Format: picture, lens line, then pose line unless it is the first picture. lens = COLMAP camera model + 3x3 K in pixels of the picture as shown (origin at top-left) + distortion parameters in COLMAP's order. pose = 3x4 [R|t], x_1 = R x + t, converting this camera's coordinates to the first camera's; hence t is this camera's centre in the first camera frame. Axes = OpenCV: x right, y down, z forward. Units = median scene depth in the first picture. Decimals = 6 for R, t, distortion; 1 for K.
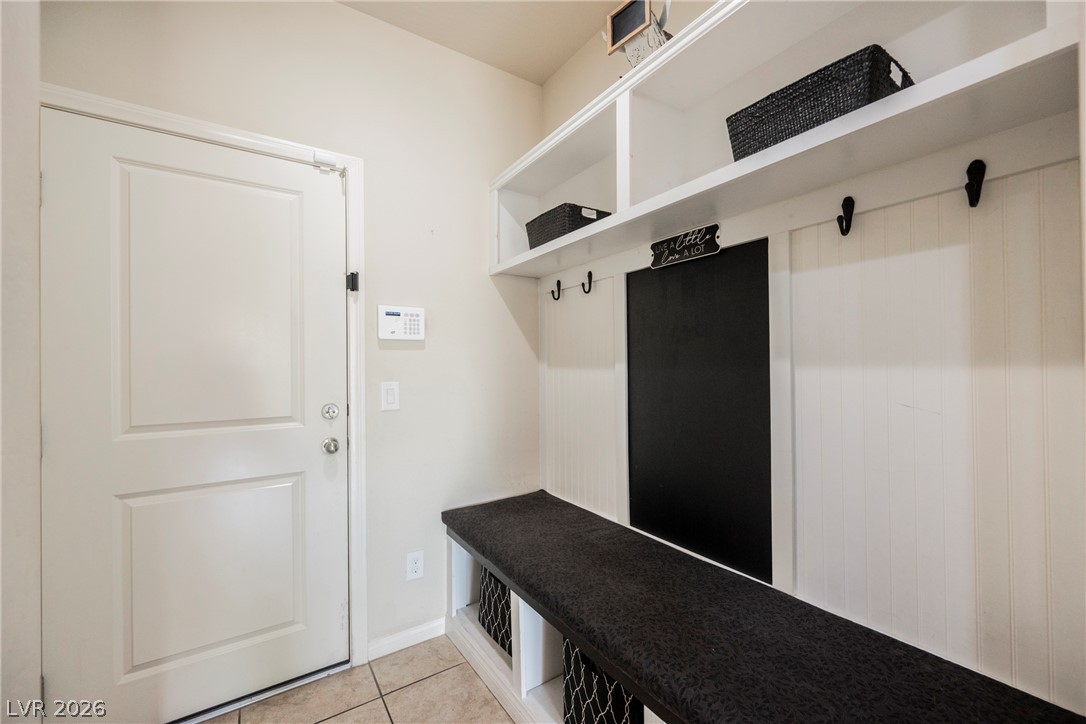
lens RADIAL K [[424.0, 0, 545.7], [0, 424.0, 365.2], [0, 0, 1]] dist [-0.000653, -0.000572]
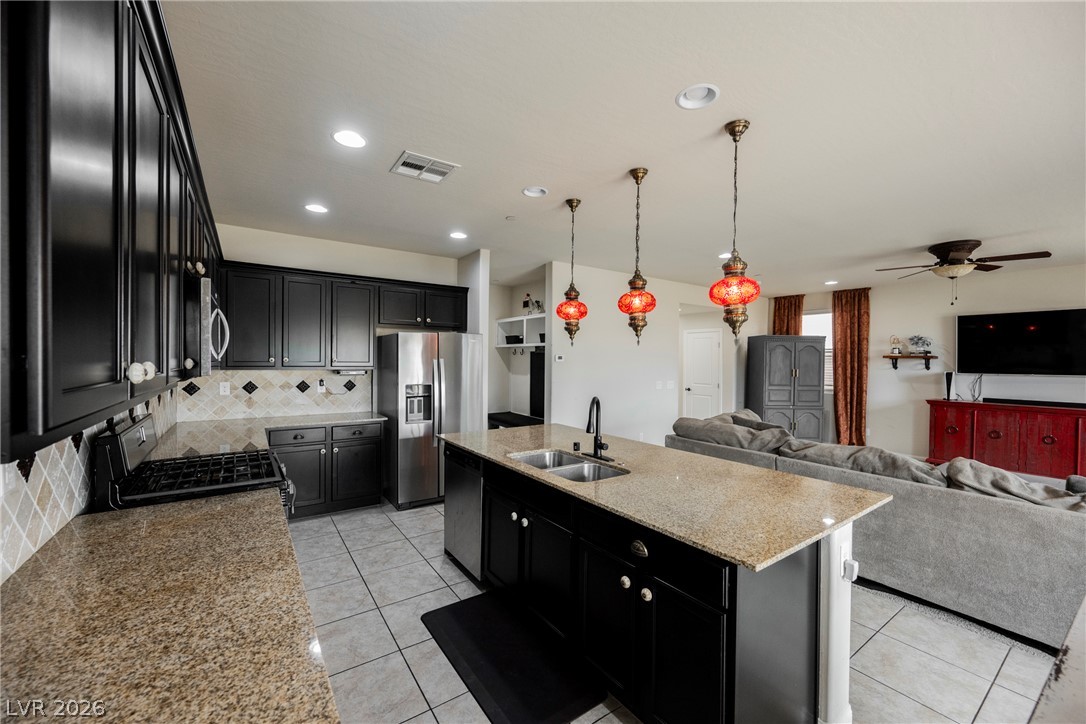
lens RADIAL K [[424.0, 0, 545.7], [0, 424.0, 362.4], [0, 0, 1]] dist [-0.000653, -0.000572]
pose [[0.999688, 0.021949, 0.011935, 0.280448], [-0.022066, 0.999709, 0.009735, -0.154979], [-0.011718, -0.009996, 0.999881, -2.881509]]
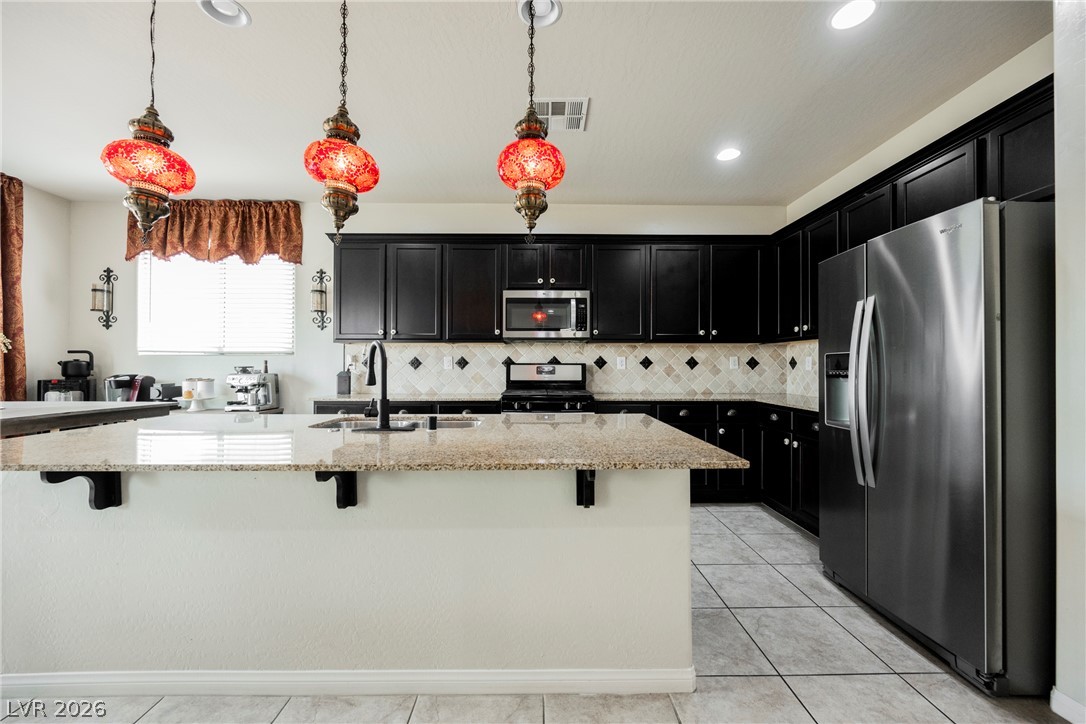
lens RADIAL K [[424.0, 0, 546.1], [0, 424.0, 363.4], [0, 0, 1]] dist [-0.000653, -0.000572]
pose [[-0.554083, 0.007420, -0.832428, 1.110480], [0.007356, 0.999965, 0.004017, 0.025105], [0.832429, -0.003898, -0.554118, -0.531482]]
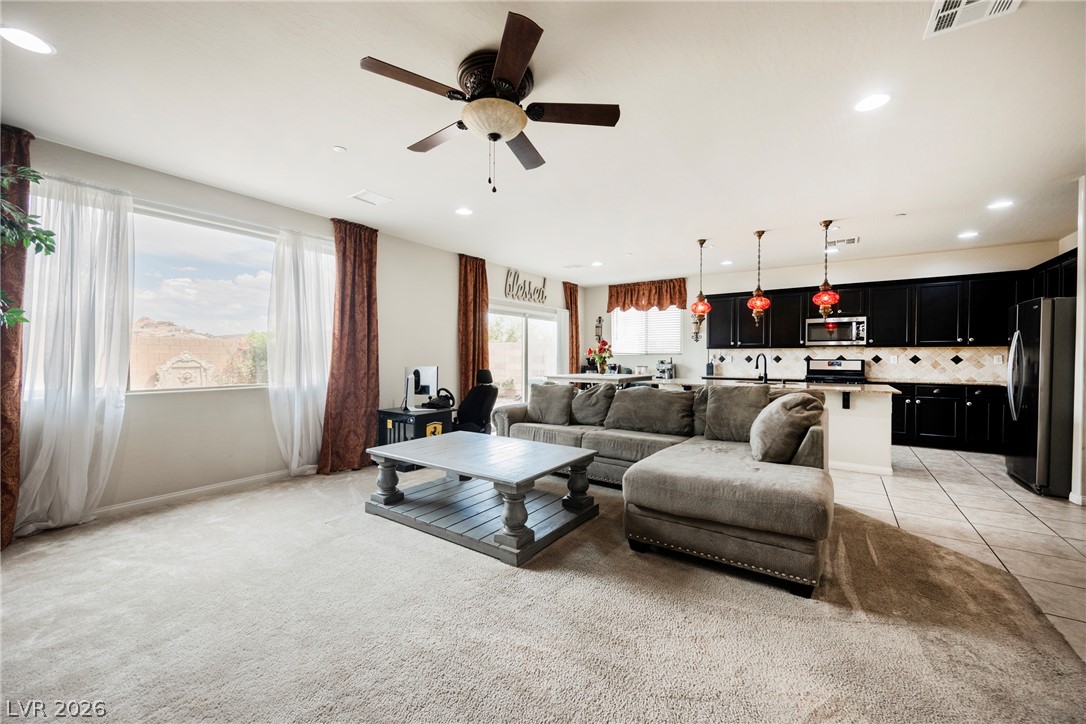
lens RADIAL K [[424.0, 0, 542.8], [0, 424.0, 363.4], [0, 0, 1]] dist [-0.000653, -0.000572]
pose [[-0.934673, 0.016032, -0.355146, 3.008432], [0.010072, 0.999776, 0.018627, -0.029026], [0.355365, 0.013833, -0.934625, 0.825309]]
